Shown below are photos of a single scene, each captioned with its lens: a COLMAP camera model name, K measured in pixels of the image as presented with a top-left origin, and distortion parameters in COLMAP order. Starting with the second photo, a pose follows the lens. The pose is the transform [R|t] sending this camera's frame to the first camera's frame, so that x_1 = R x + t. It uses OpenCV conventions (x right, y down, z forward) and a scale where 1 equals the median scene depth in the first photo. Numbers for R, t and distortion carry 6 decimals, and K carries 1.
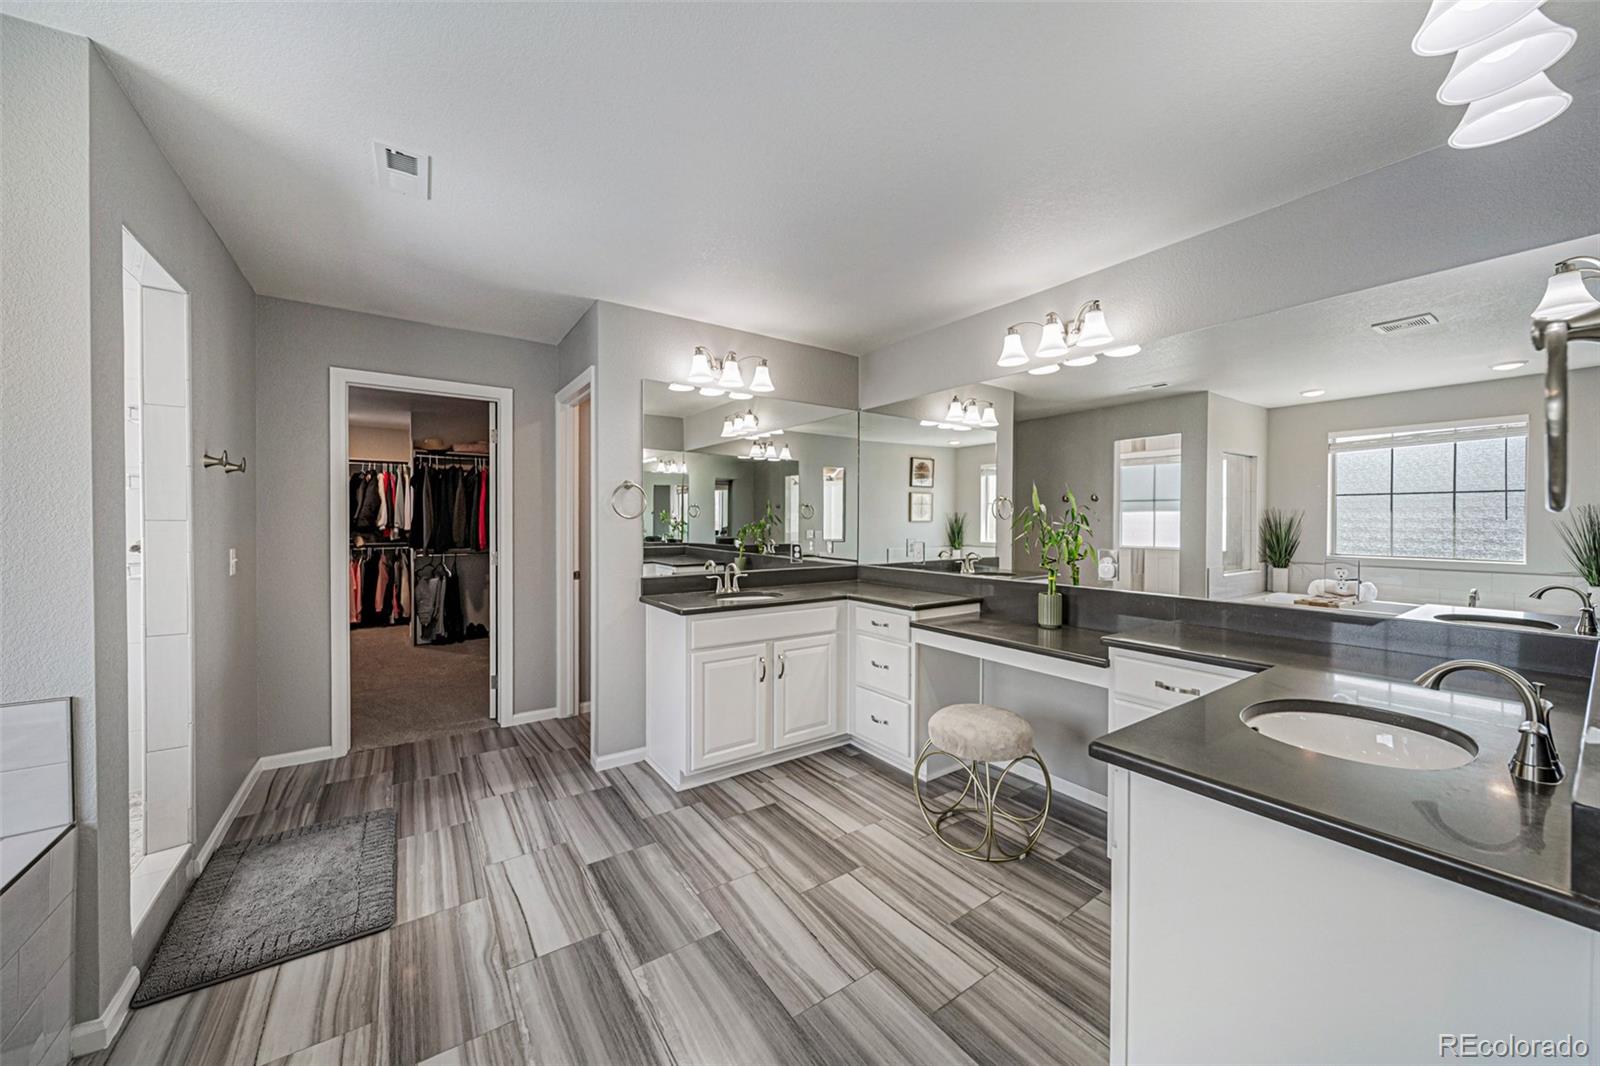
lens RADIAL K [[566.7, 0, 801.5], [0, 566.7, 526.7], [0, 0, 1]] dist [0.000544, -0.000079]
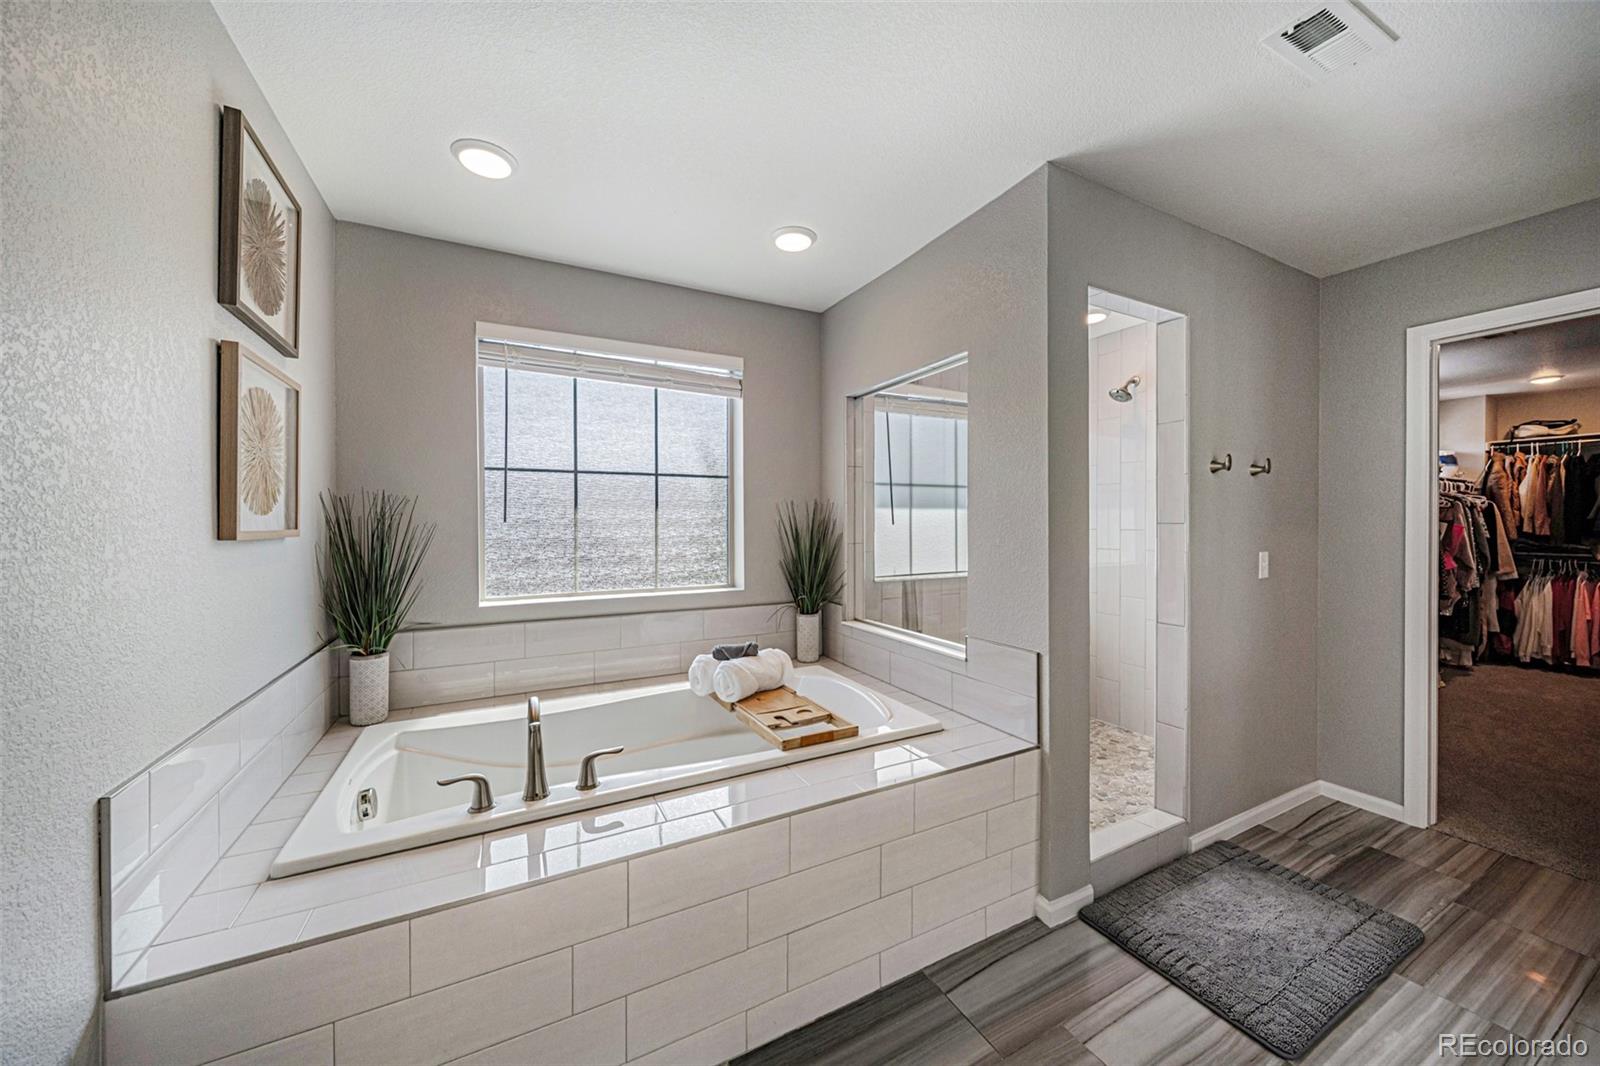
lens RADIAL K [[566.7, 0, 801.5], [0, 566.7, 526.7], [0, 0, 1]] dist [0.000544, -0.000079]
pose [[-0.121331, 0.004075, -0.992604, 0.082465], [-0.007101, 0.999962, 0.004974, -0.003844], [0.992587, 0.007652, -0.121297, 0.360029]]
